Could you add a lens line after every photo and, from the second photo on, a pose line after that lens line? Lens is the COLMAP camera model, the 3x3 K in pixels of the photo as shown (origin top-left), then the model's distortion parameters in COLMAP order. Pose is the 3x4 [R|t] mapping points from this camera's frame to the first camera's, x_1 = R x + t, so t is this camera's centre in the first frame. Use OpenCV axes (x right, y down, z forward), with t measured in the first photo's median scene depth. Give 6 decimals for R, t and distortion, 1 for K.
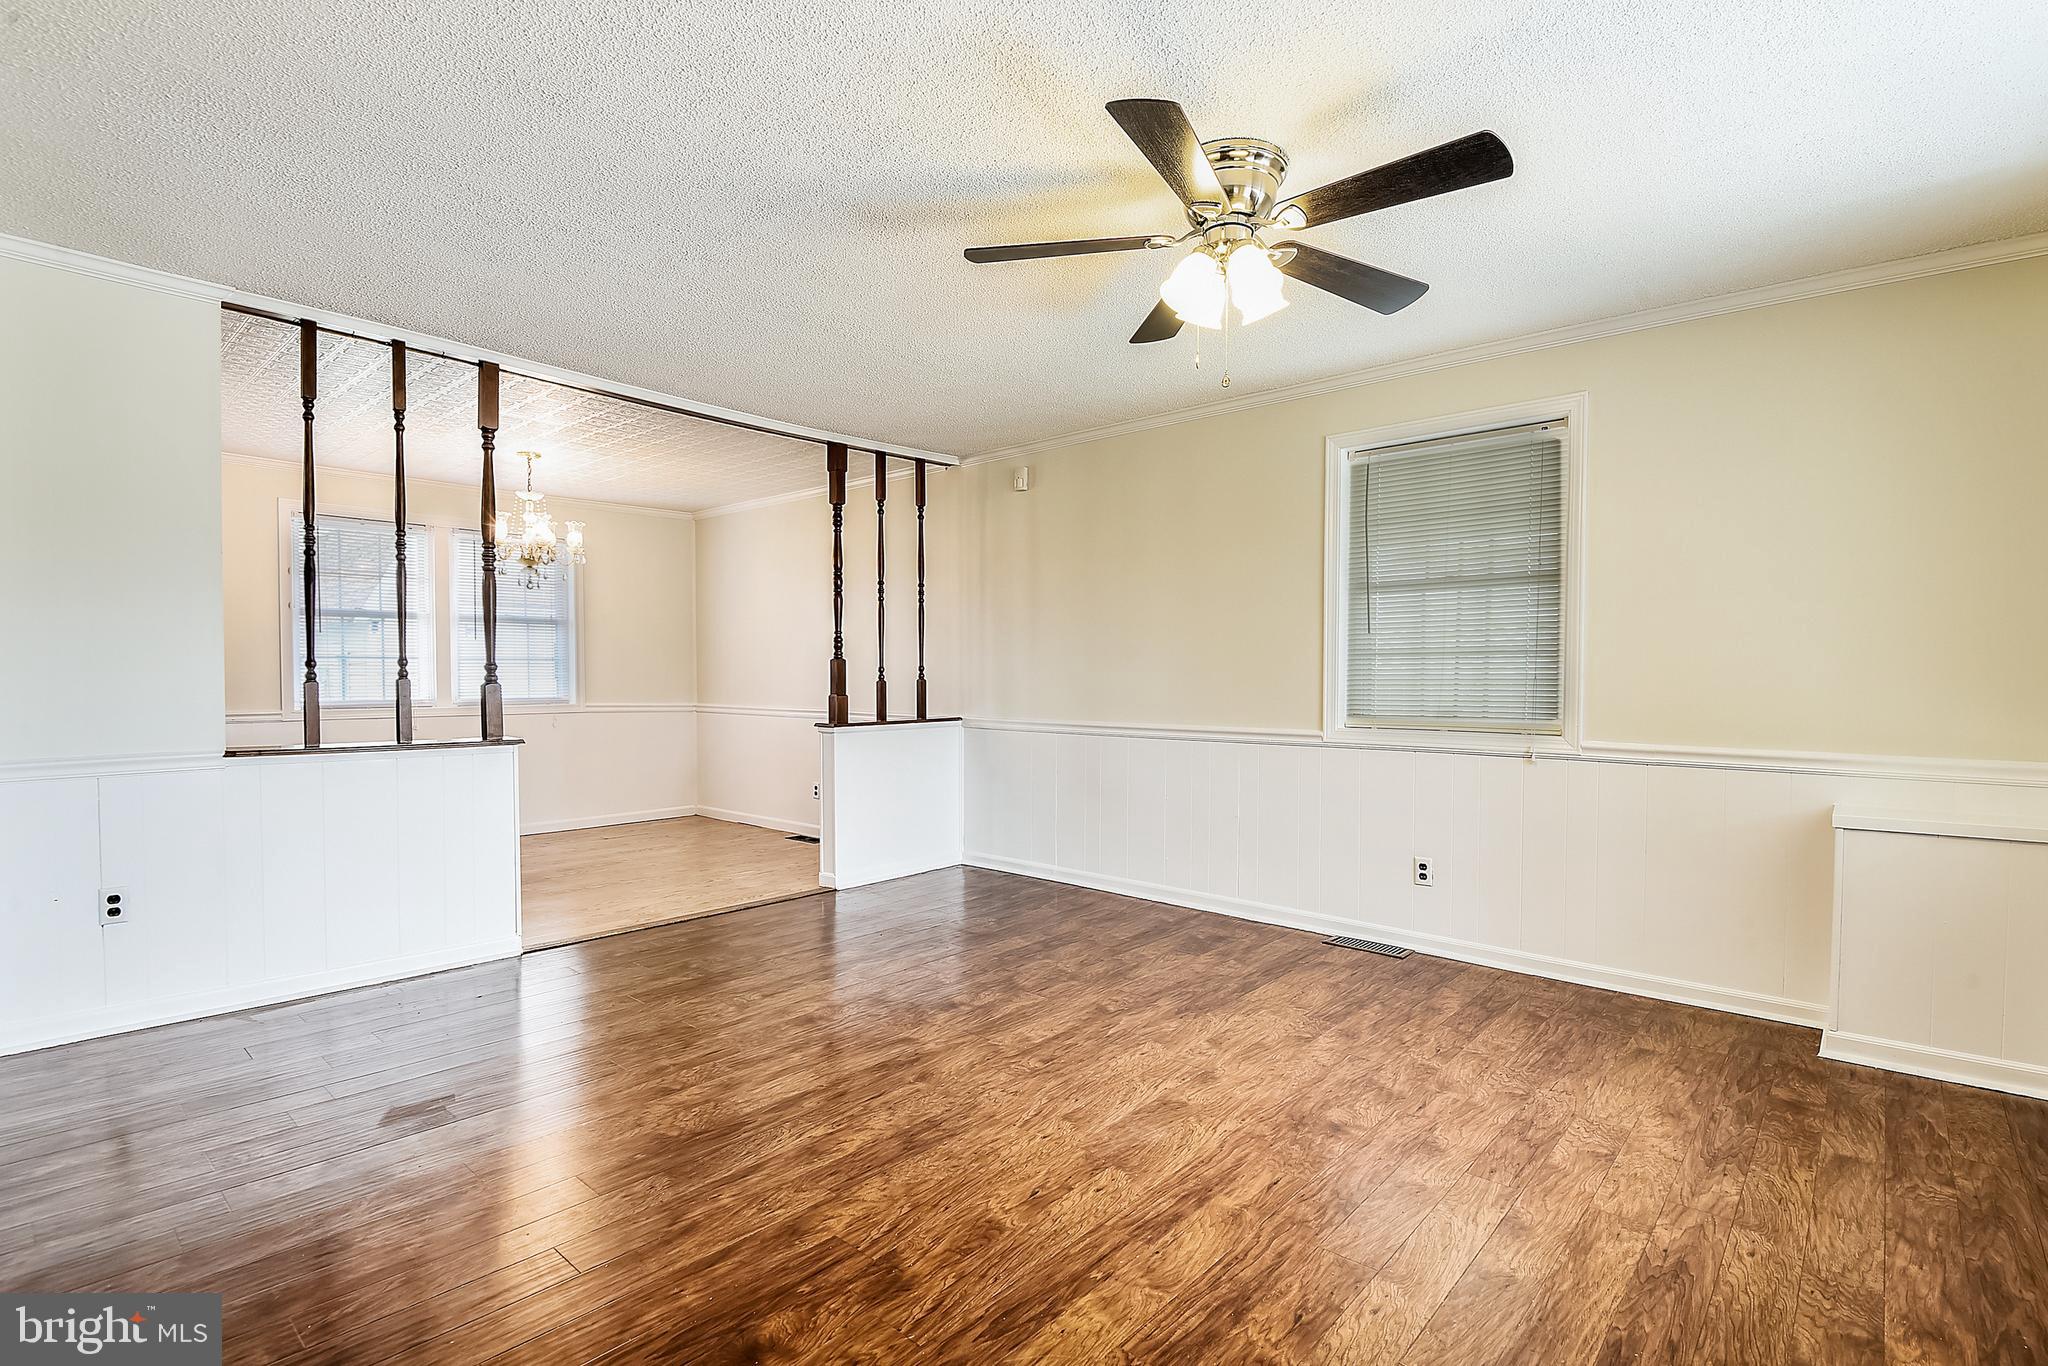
lens RADIAL K [[950.9, 0, 1021.7], [0, 950.9, 709.1], [0, 0, 1]] dist [0.032747, -0.053434]
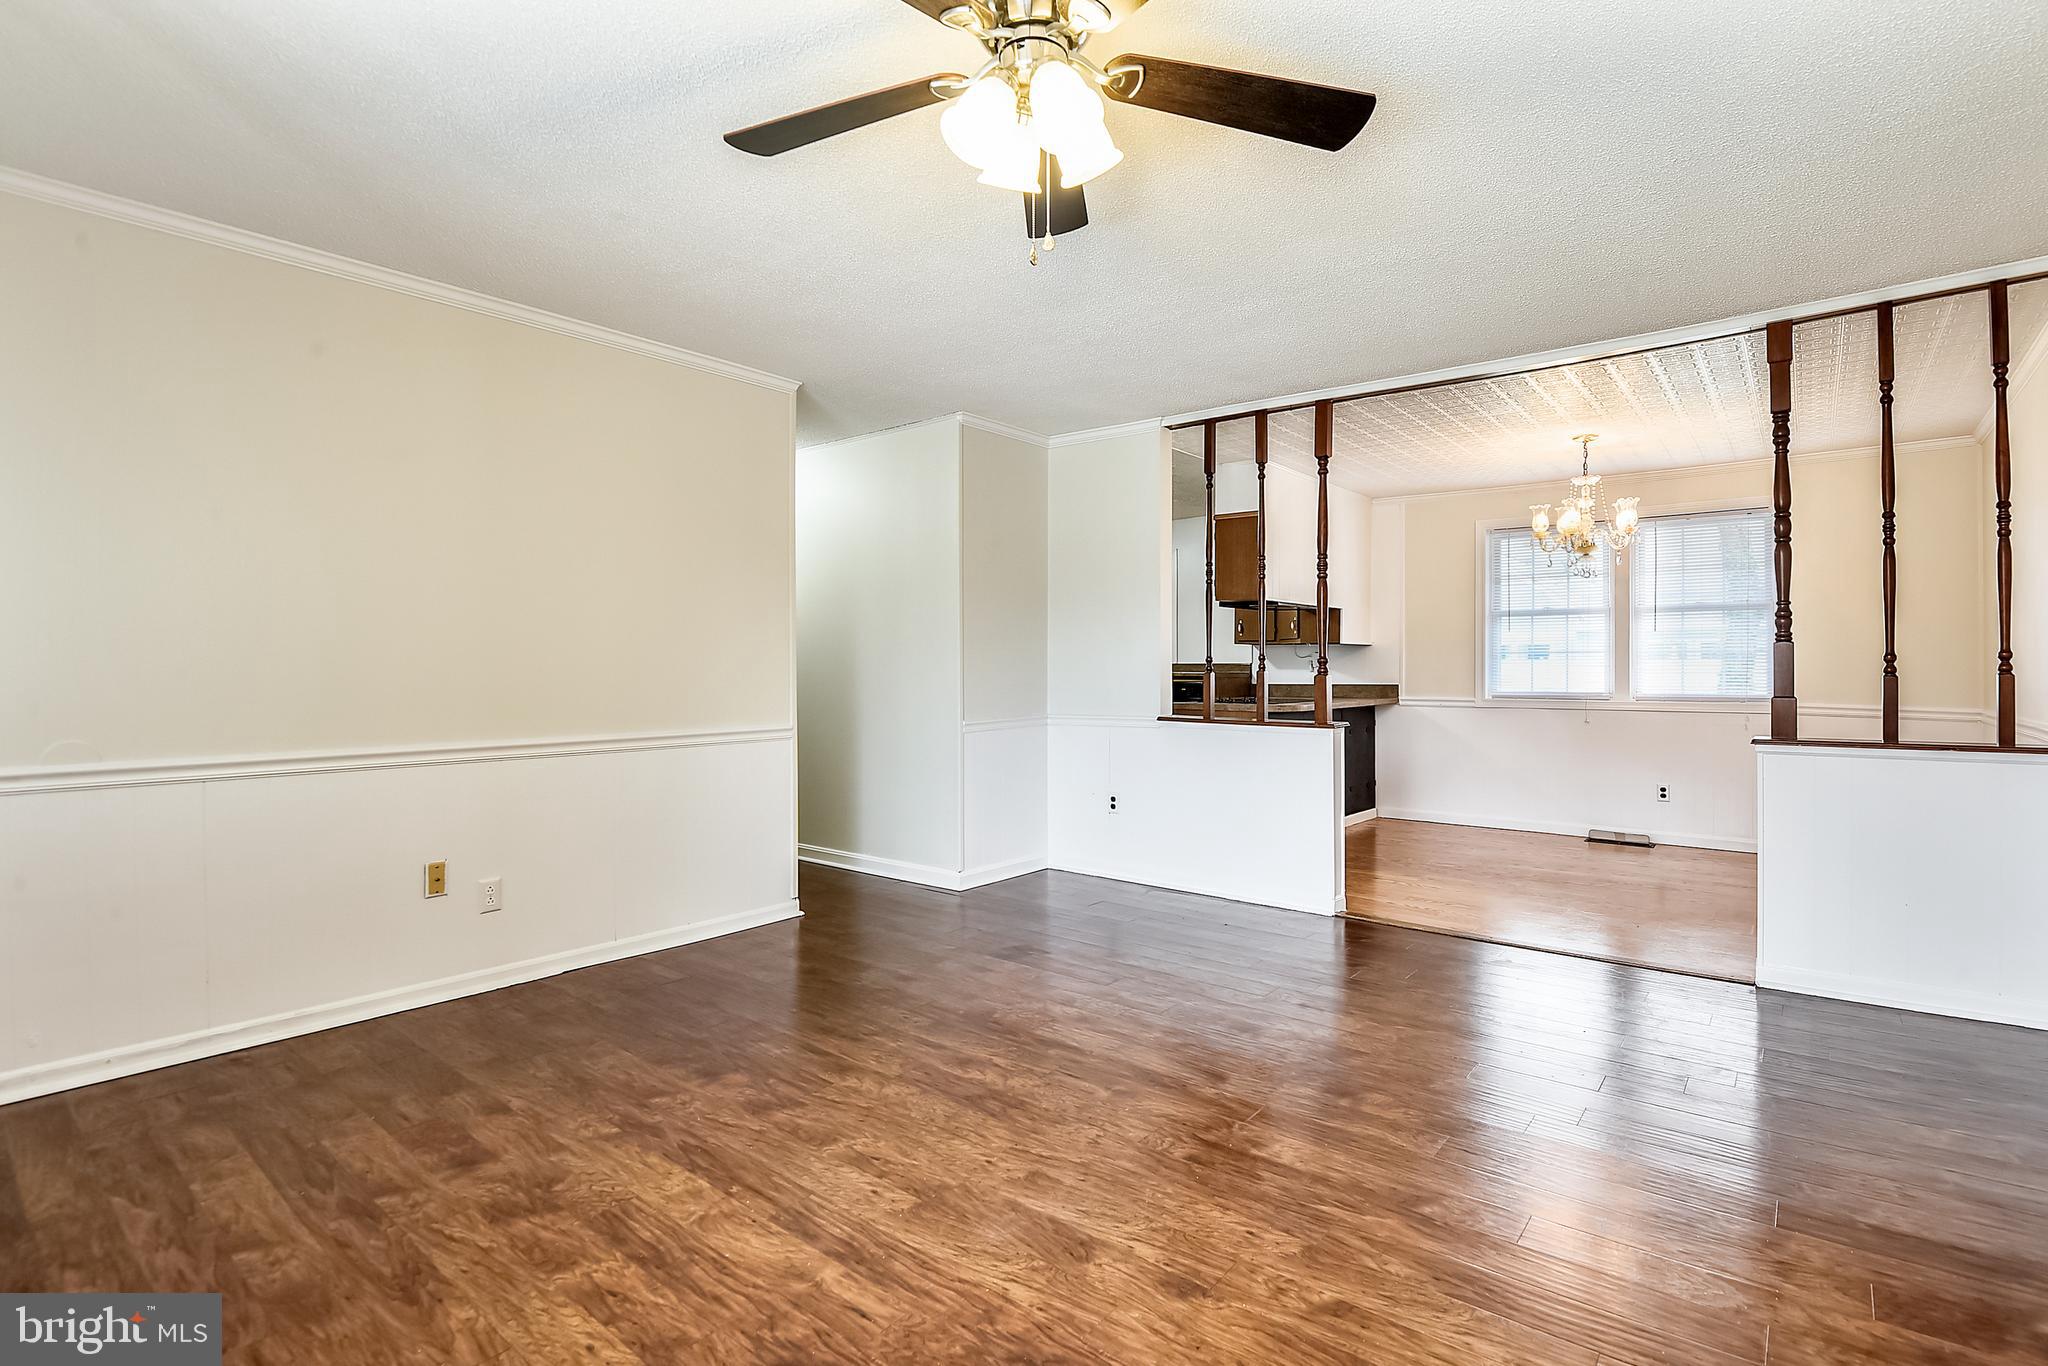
lens RADIAL K [[960.2, 0, 1070.1], [0, 960.2, 675.5], [0, 0, 1]] dist [0.015956, -0.032422]
pose [[0.071491, 0.006020, -0.997423, 0.782258], [-0.037466, 0.999292, 0.003345, -0.023928], [0.996737, 0.037130, 0.071665, 0.812263]]
